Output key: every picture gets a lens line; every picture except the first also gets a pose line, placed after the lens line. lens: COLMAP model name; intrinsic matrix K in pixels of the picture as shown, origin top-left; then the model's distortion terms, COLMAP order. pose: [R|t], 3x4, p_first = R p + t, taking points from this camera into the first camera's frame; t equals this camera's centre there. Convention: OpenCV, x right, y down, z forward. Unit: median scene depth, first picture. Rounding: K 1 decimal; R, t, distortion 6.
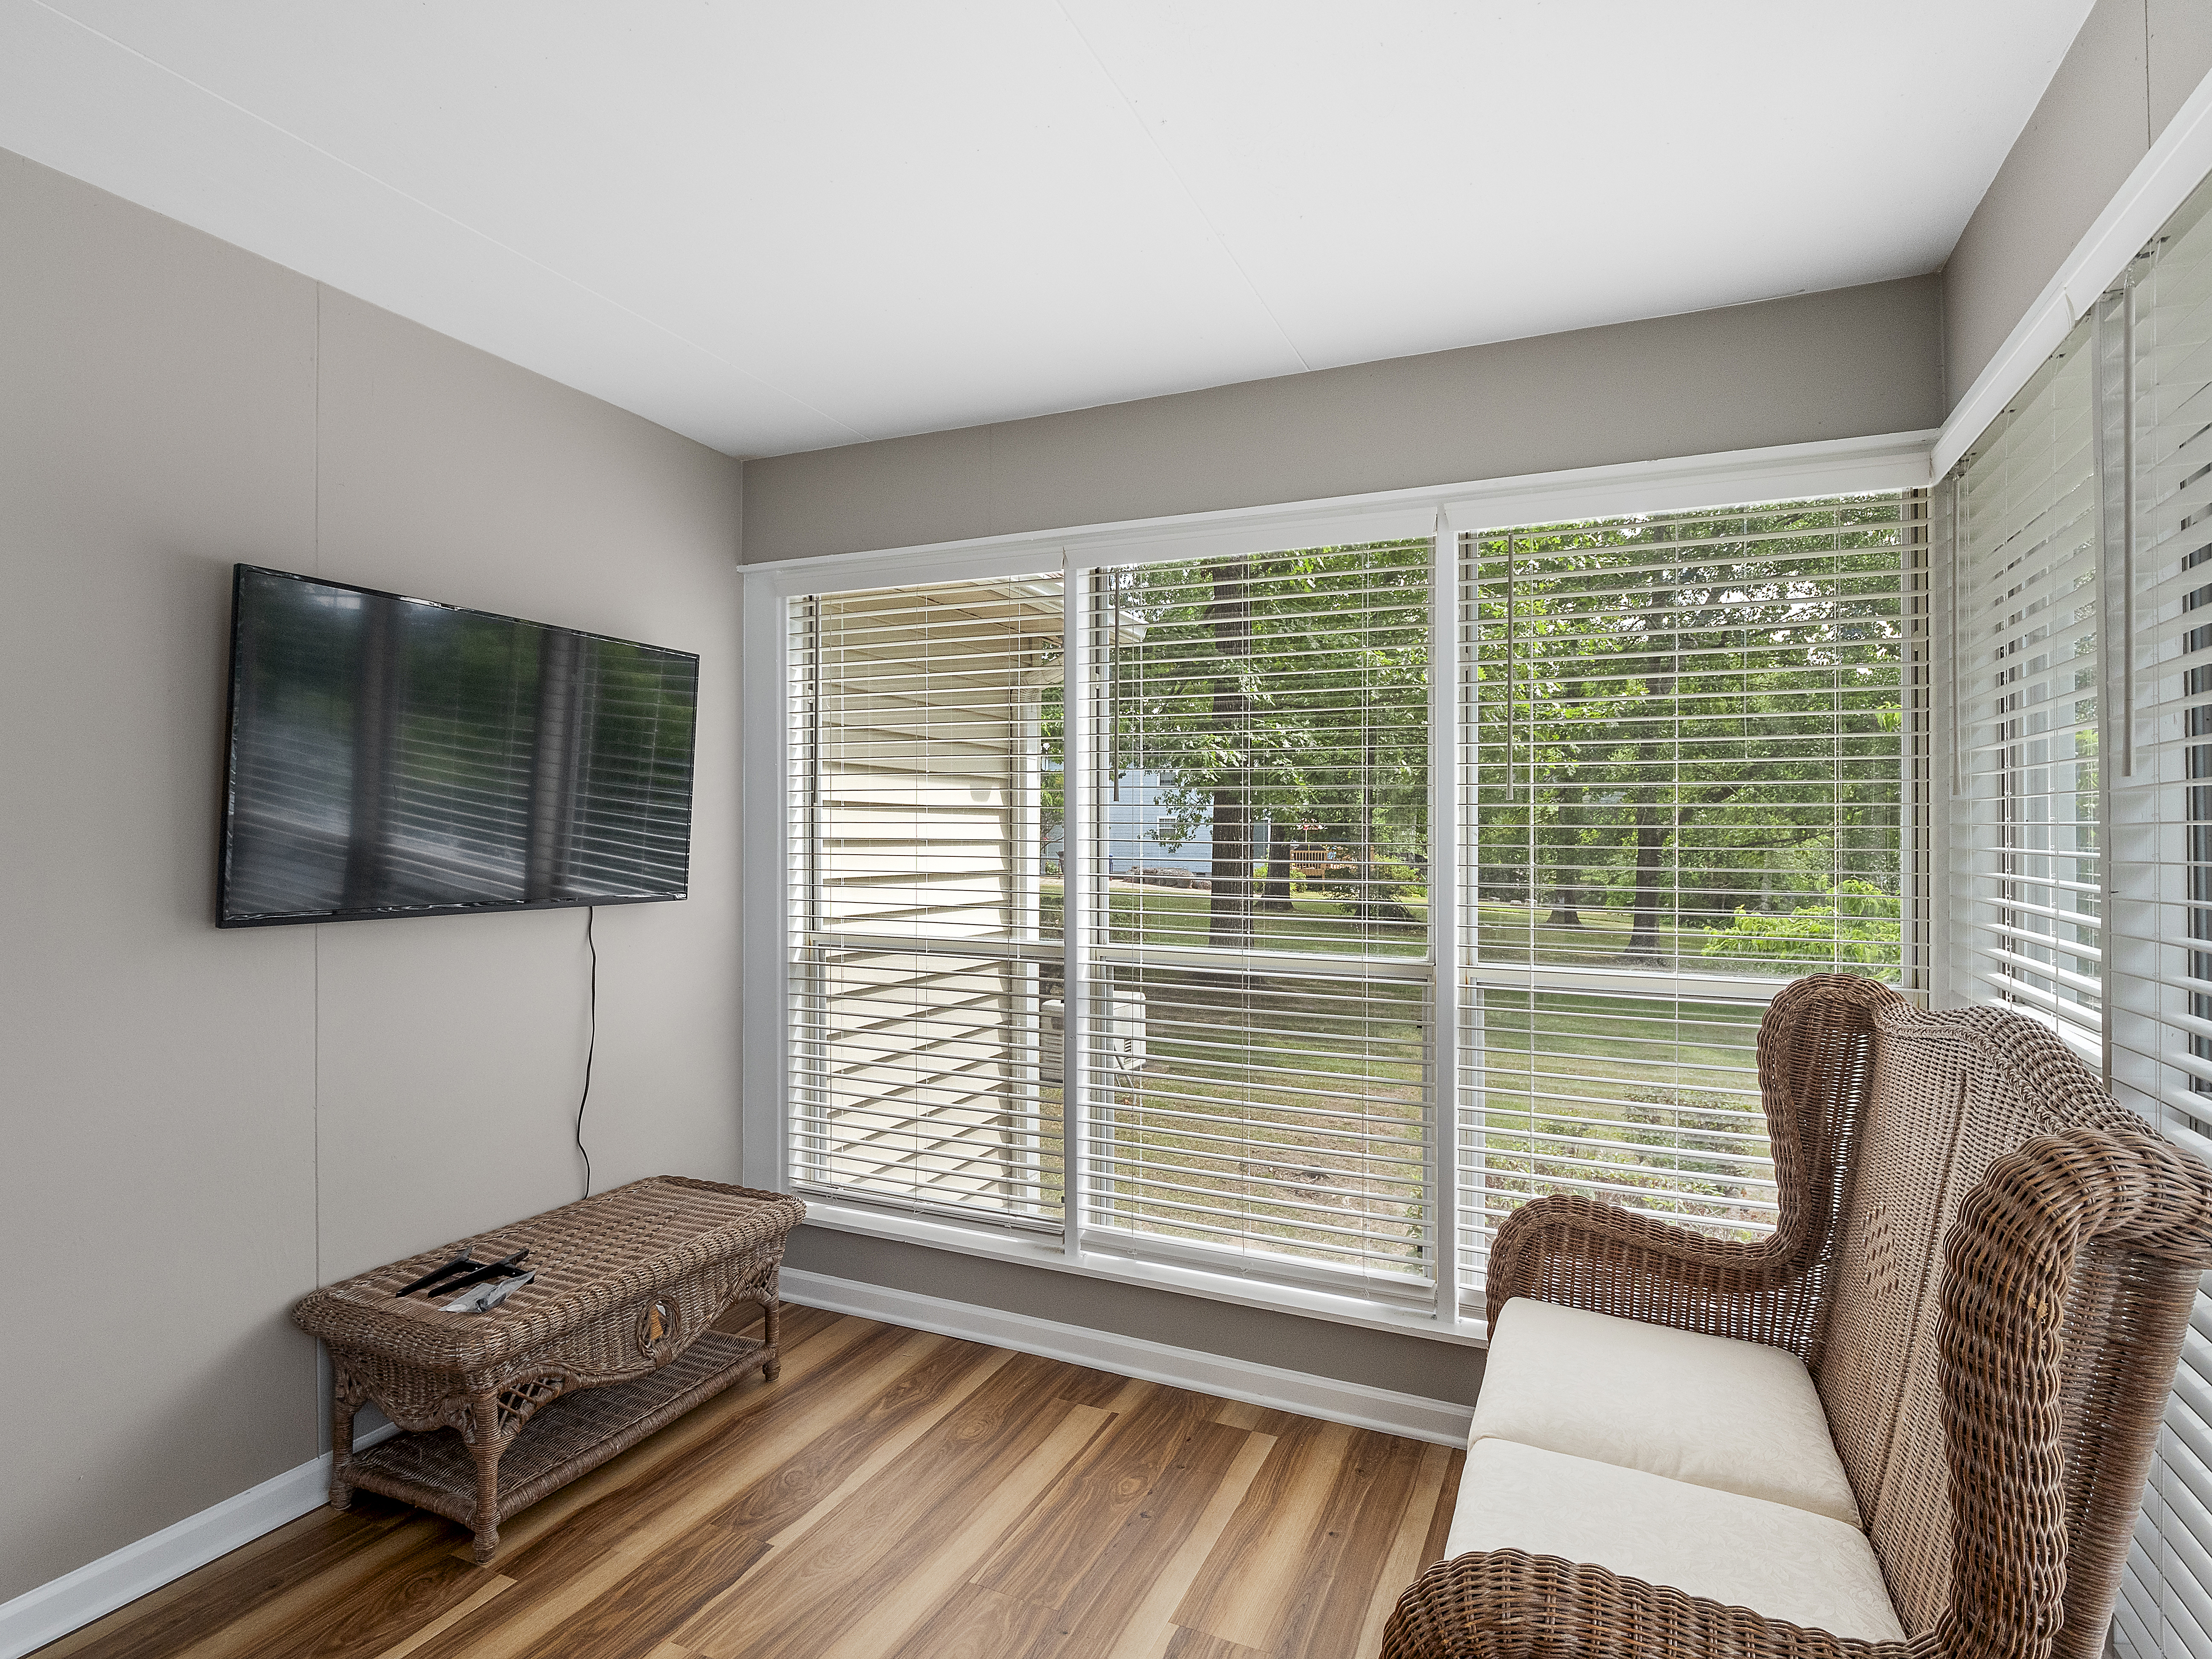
lens RADIAL K [[1233.0, 0, 1106.0], [0, 1233.0, 829.5], [0, 0, 1]] dist [0.042610, -0.000022]
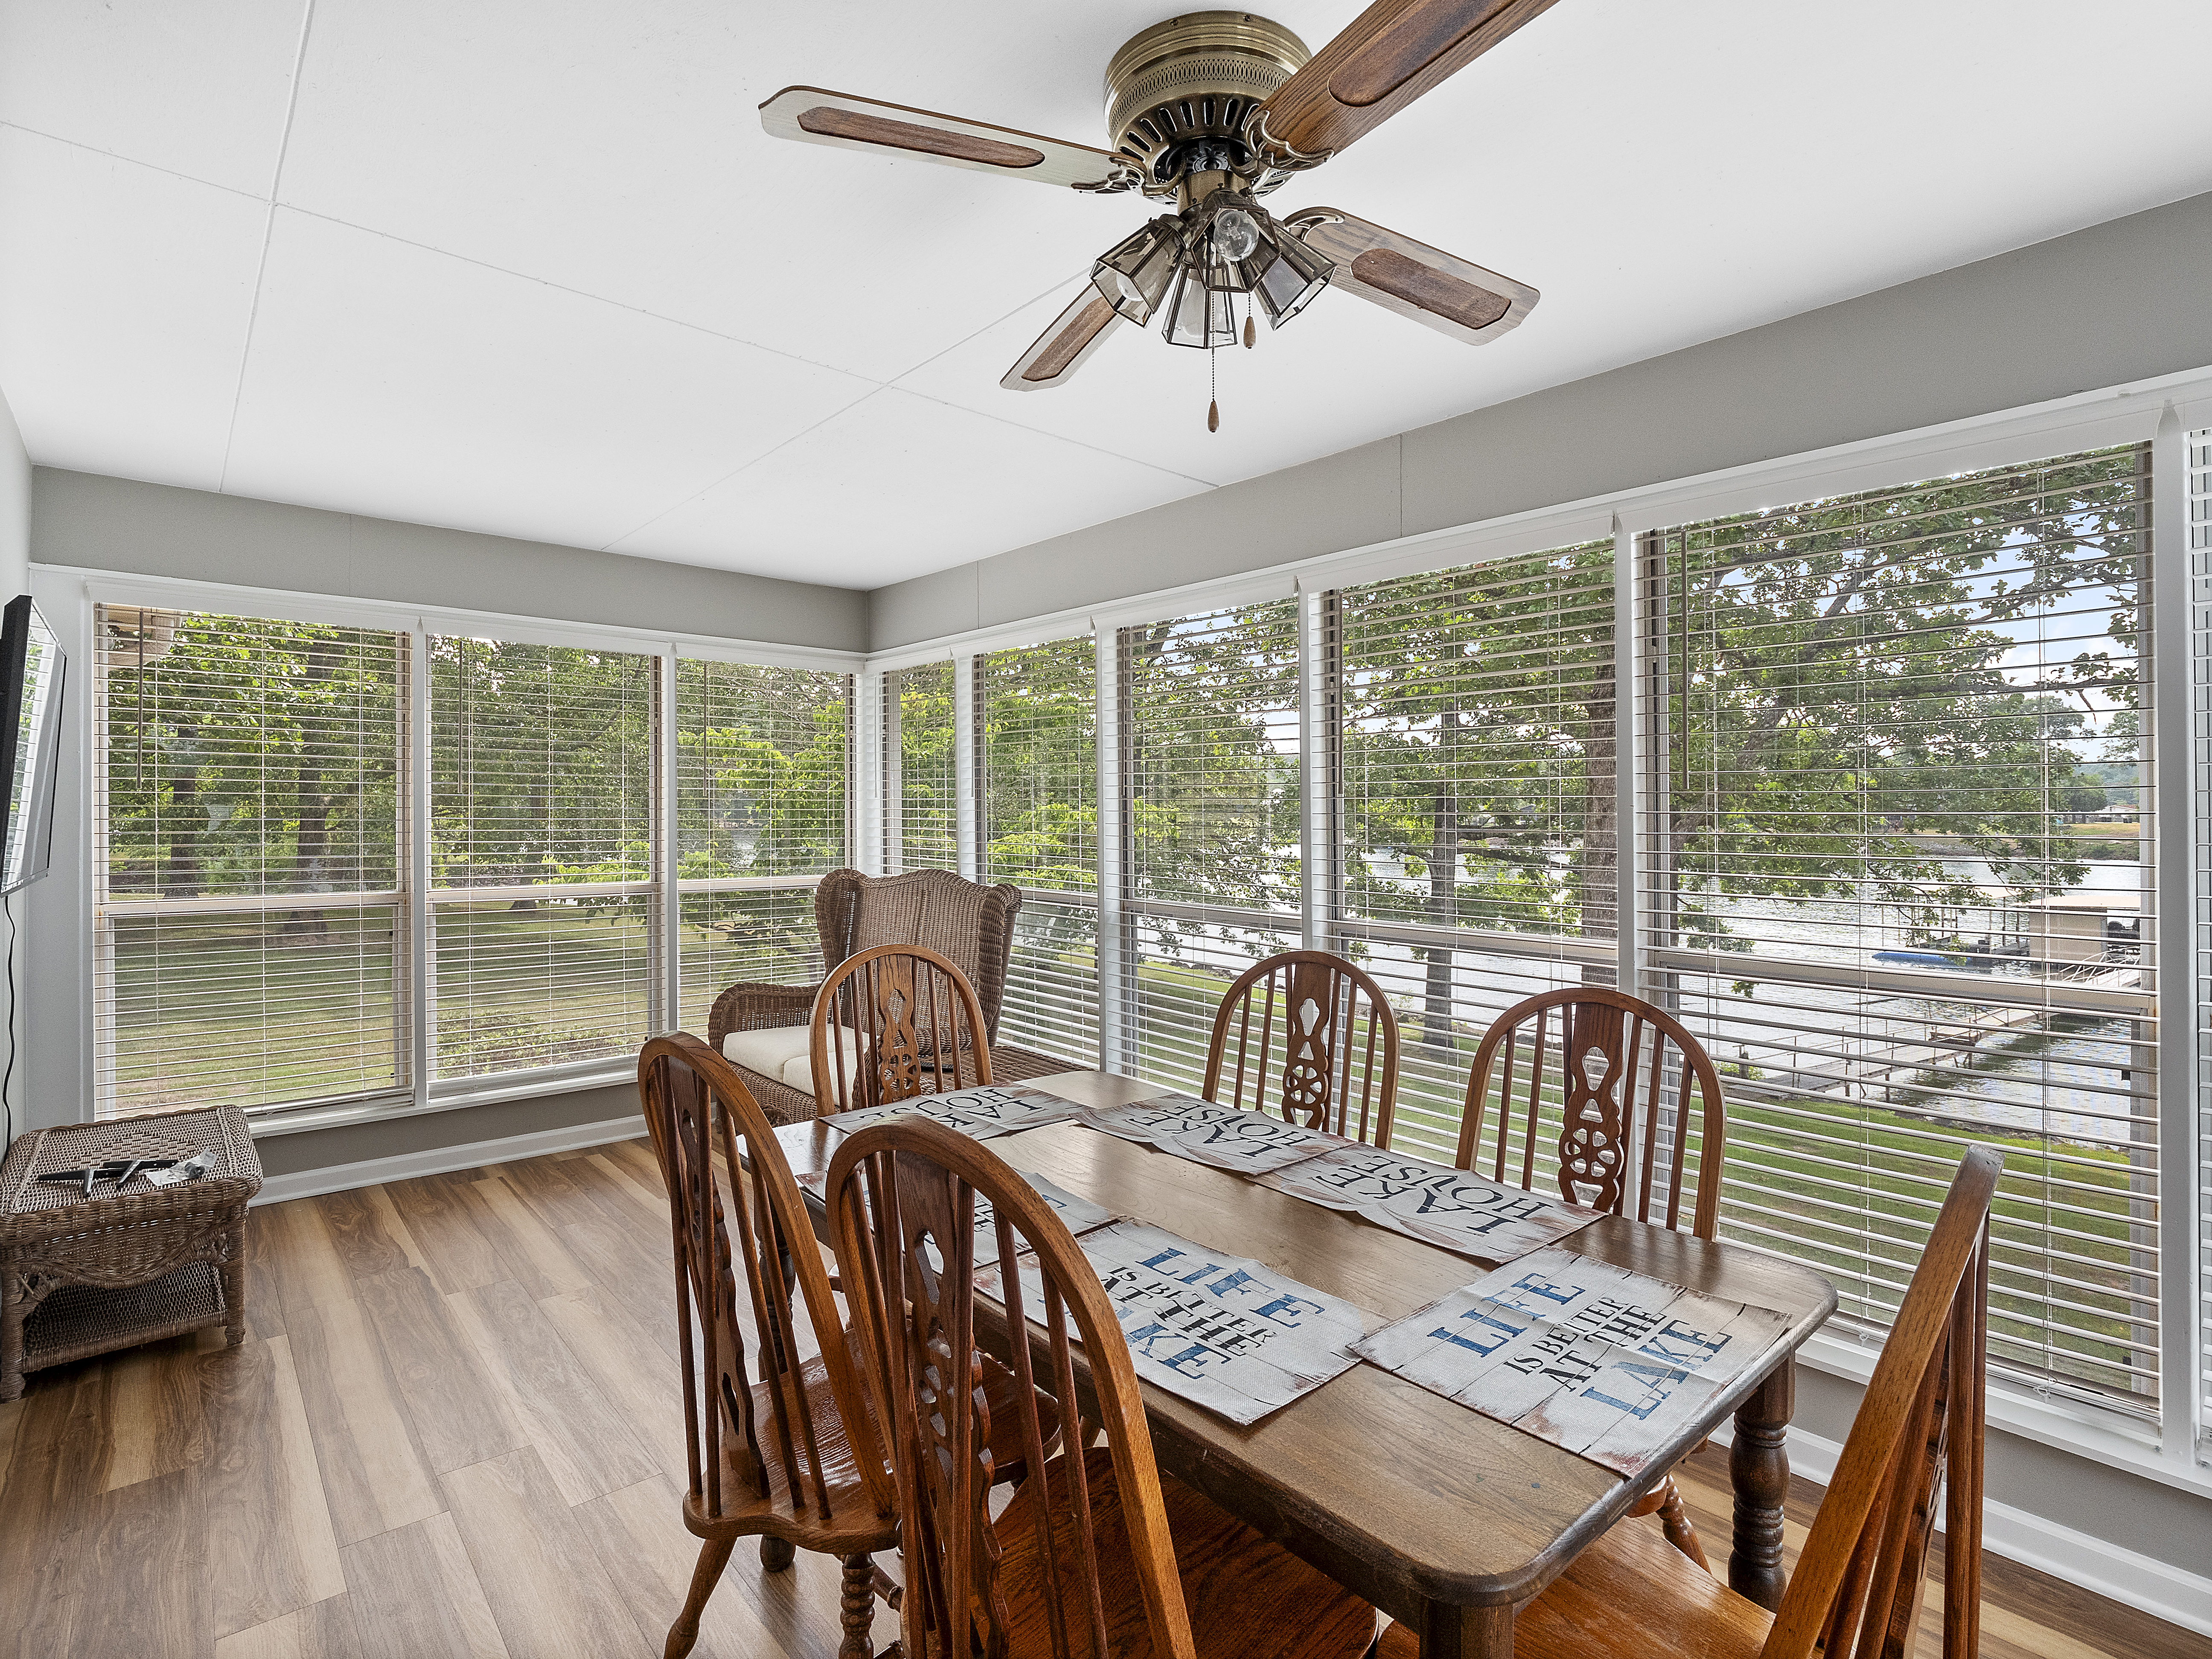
lens RADIAL K [[1096.1, 0, 1106.0], [0, 1096.1, 829.5], [0, 0, 1]] dist [-0.011562, -0.000101]
pose [[0.397136, -0.013264, 0.917664, -1.021853], [0.005250, 0.999912, 0.012181, 0.008572], [-0.917745, -0.000020, 0.397171, -0.291318]]
